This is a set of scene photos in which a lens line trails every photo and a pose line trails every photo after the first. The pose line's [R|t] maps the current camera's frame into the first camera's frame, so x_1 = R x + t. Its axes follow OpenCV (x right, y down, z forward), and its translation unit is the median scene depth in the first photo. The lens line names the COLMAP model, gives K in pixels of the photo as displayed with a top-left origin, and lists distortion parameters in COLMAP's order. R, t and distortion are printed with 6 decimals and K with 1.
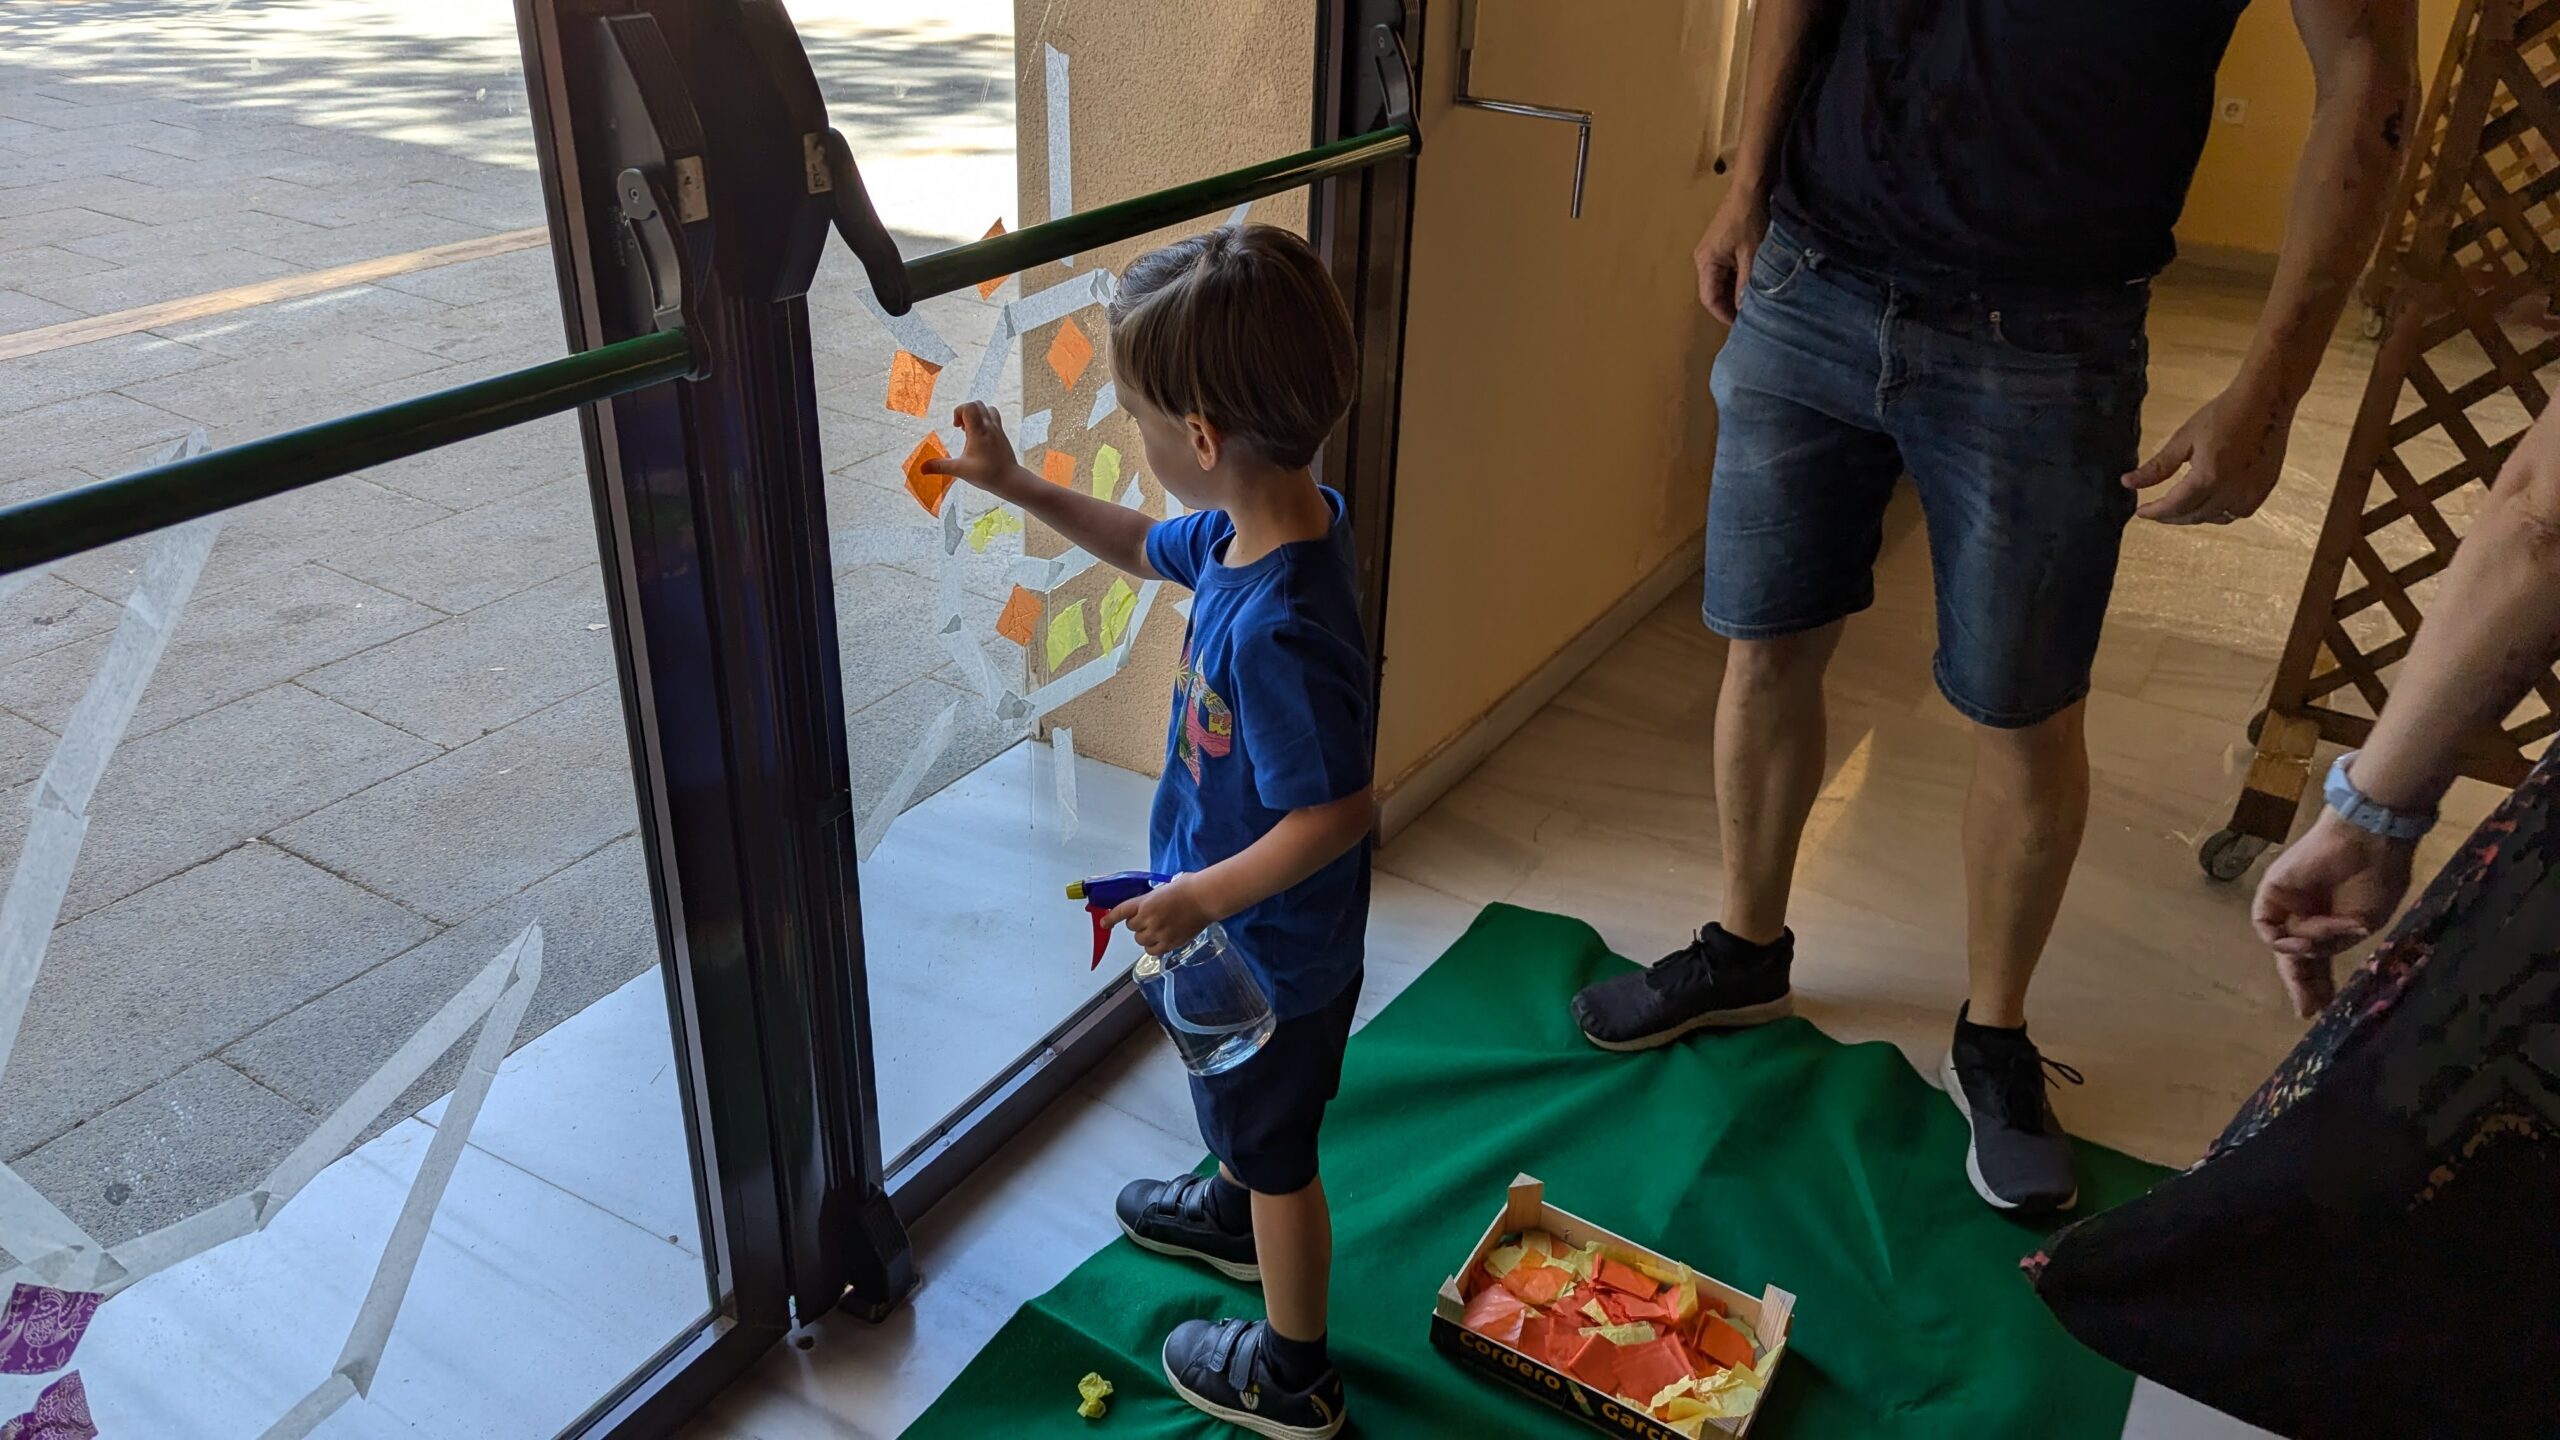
lens RADIAL K [[1799.2, 0, 1280.0], [0, 1799.2, 720.0], [0, 0, 1]] dist [0.038489, -0.002337]
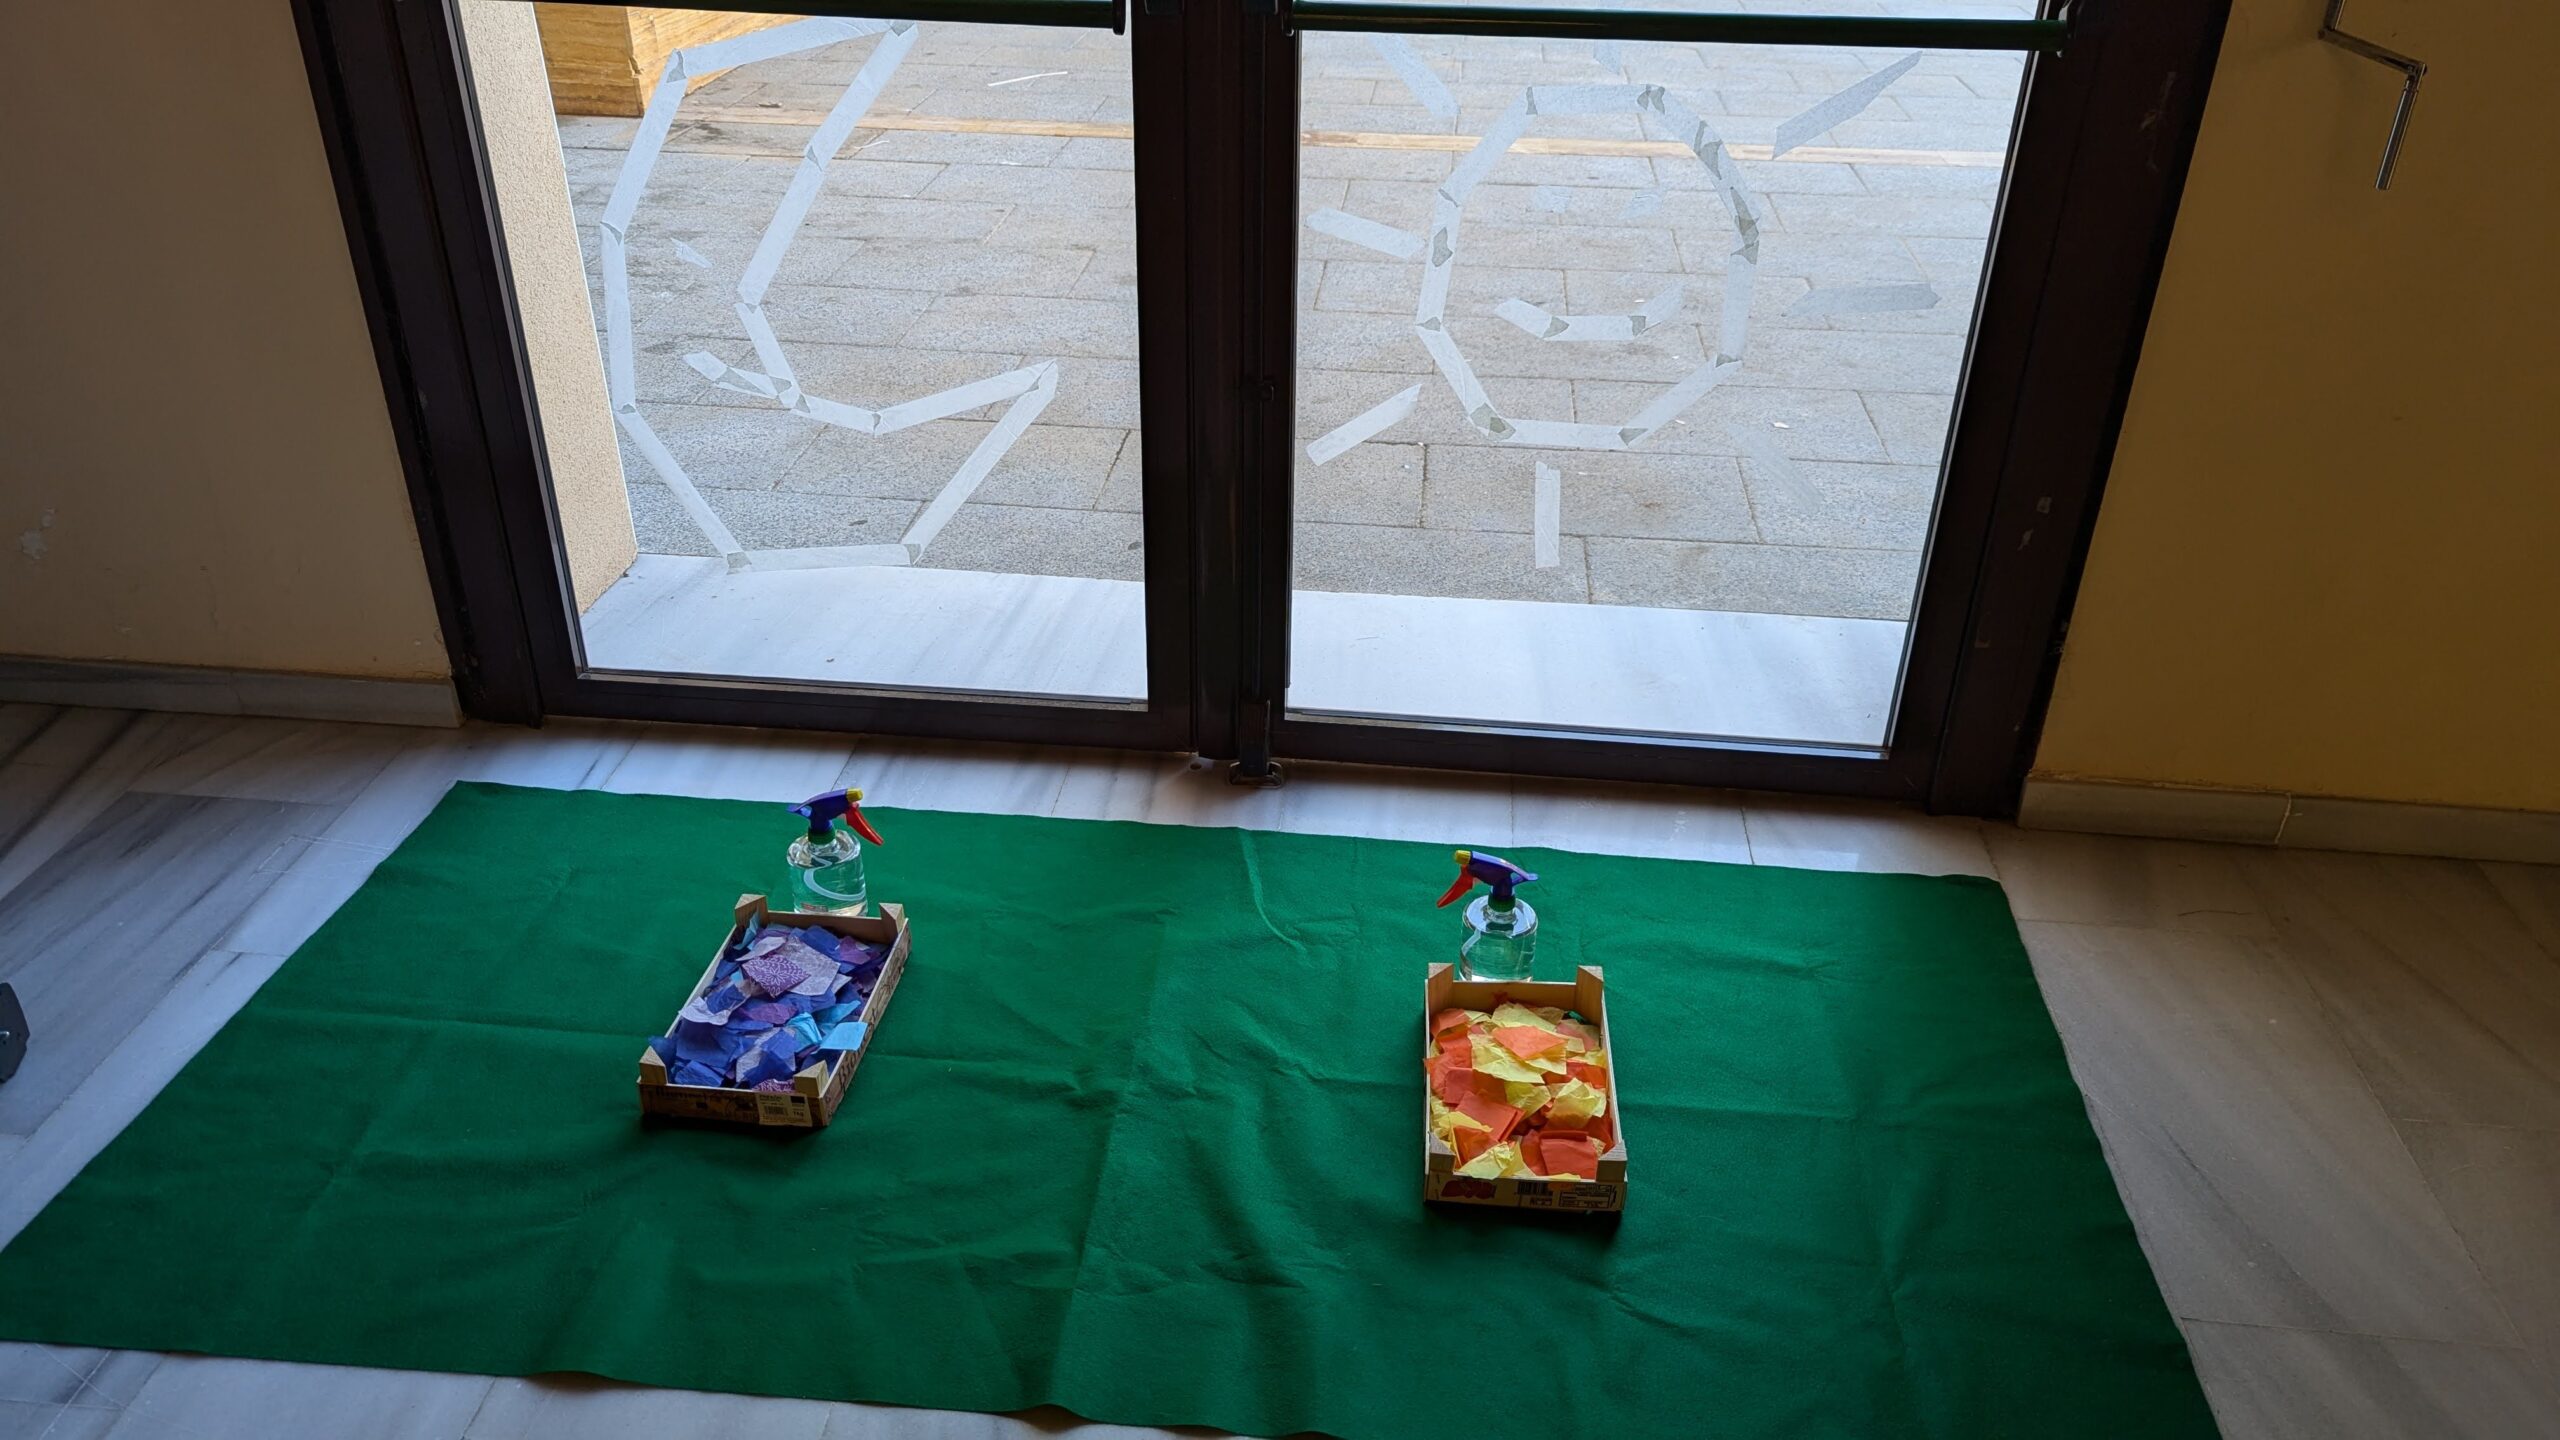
lens RADIAL K [[1799.2, 0, 1280.0], [0, 1799.2, 720.0], [0, 0, 1]] dist [0.038489, -0.002337]
pose [[0.477185, 0.433016, -0.764717, 0.854188], [-0.409902, 0.879394, 0.242172, -0.064450], [0.777352, 0.197898, 0.597127, 0.192294]]
